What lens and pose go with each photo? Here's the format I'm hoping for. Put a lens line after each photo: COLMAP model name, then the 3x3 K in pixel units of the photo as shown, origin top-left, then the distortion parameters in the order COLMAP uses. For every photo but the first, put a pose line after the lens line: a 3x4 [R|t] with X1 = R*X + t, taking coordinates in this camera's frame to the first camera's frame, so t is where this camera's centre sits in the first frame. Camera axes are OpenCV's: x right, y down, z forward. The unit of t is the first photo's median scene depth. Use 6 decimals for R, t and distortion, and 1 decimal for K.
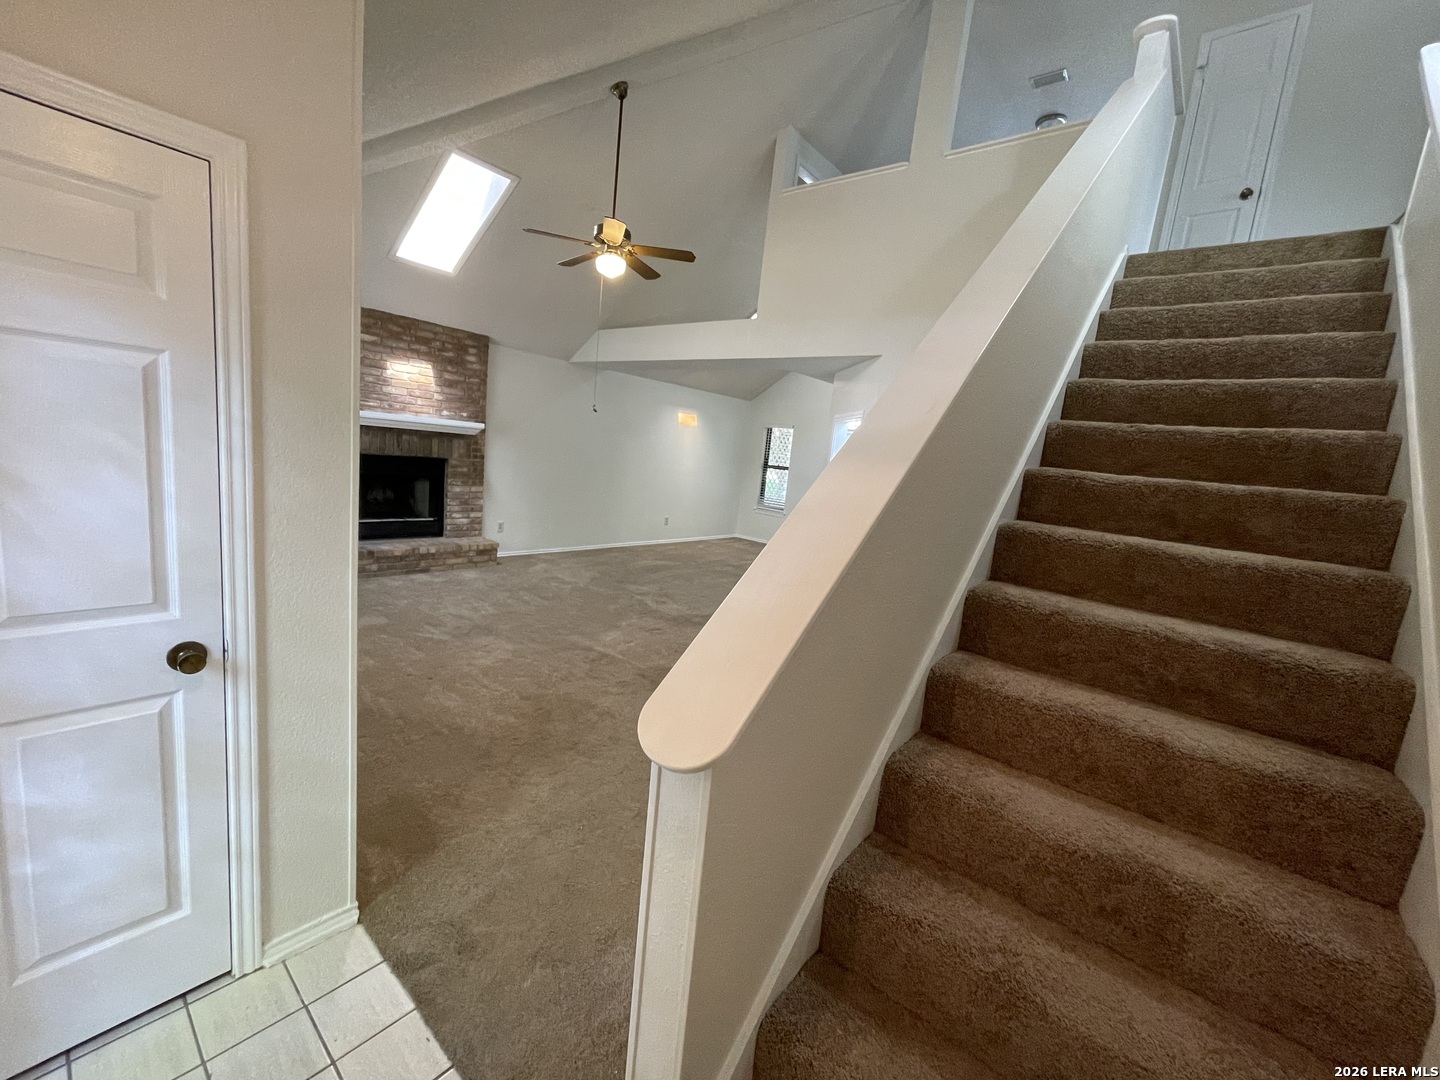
lens RADIAL K [[580.9, 0, 720.0], [0, 580.9, 540.0], [0, 0, 1]] dist [-0.001263, -0.000132]
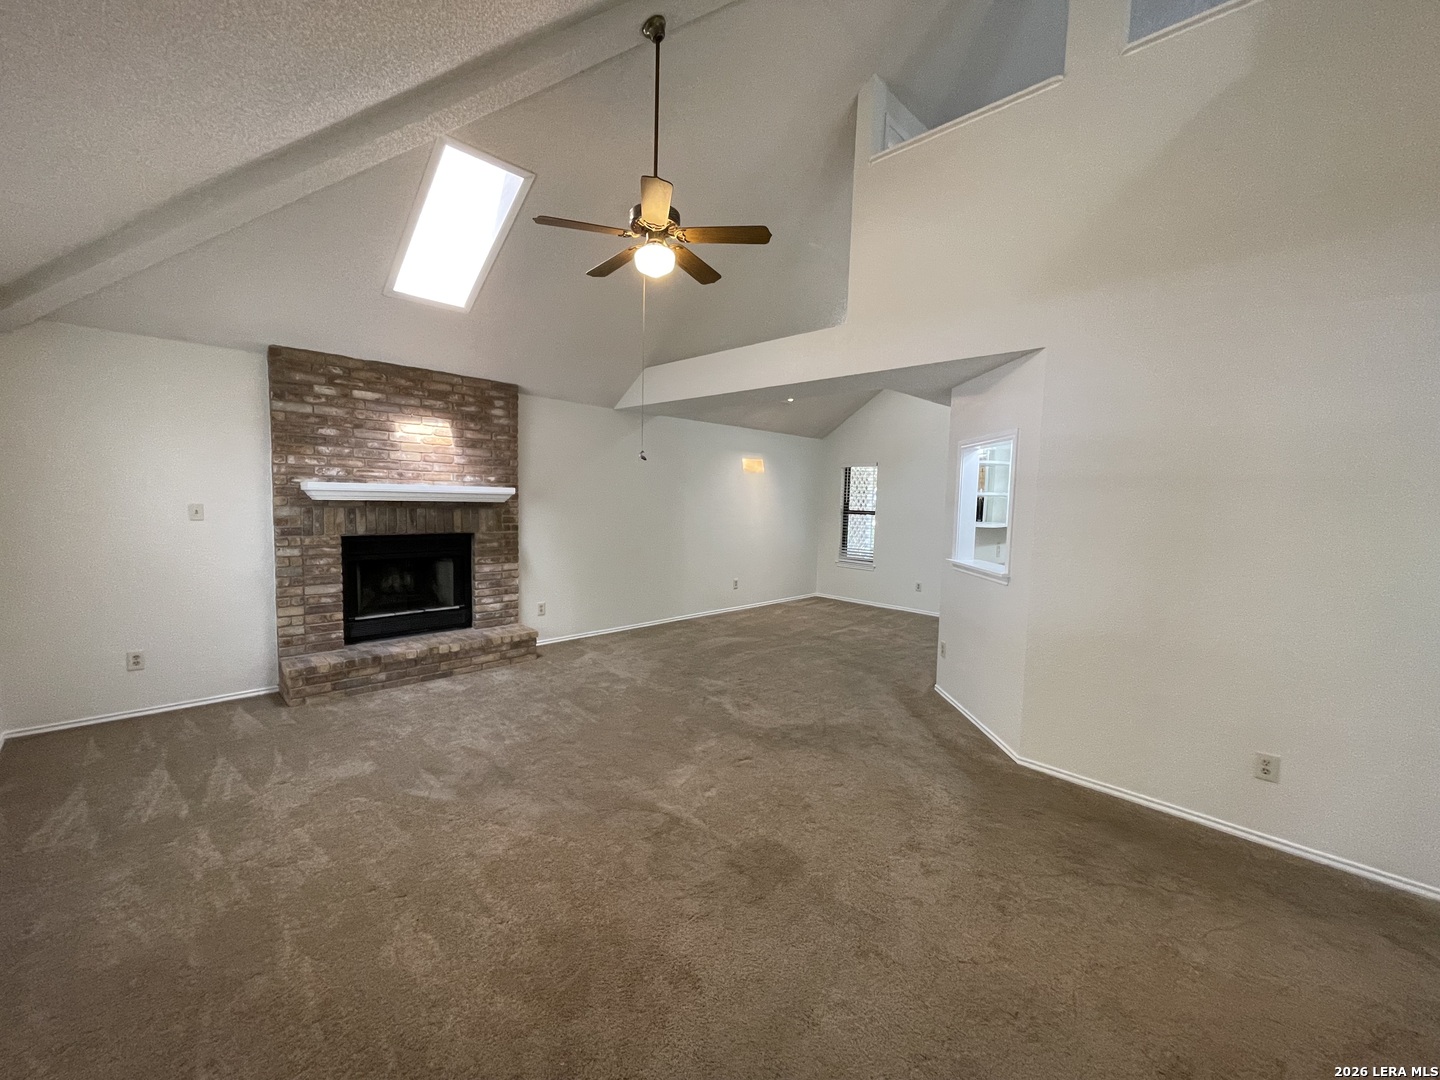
lens RADIAL K [[580.9, 0, 720.0], [0, 580.9, 540.0], [0, 0, 1]] dist [-0.001263, -0.000132]
pose [[0.993029, -0.067254, -0.096804, -0.043446], [0.059117, 0.994659, -0.084607, -0.041458], [0.101977, 0.078294, 0.991701, 0.227930]]
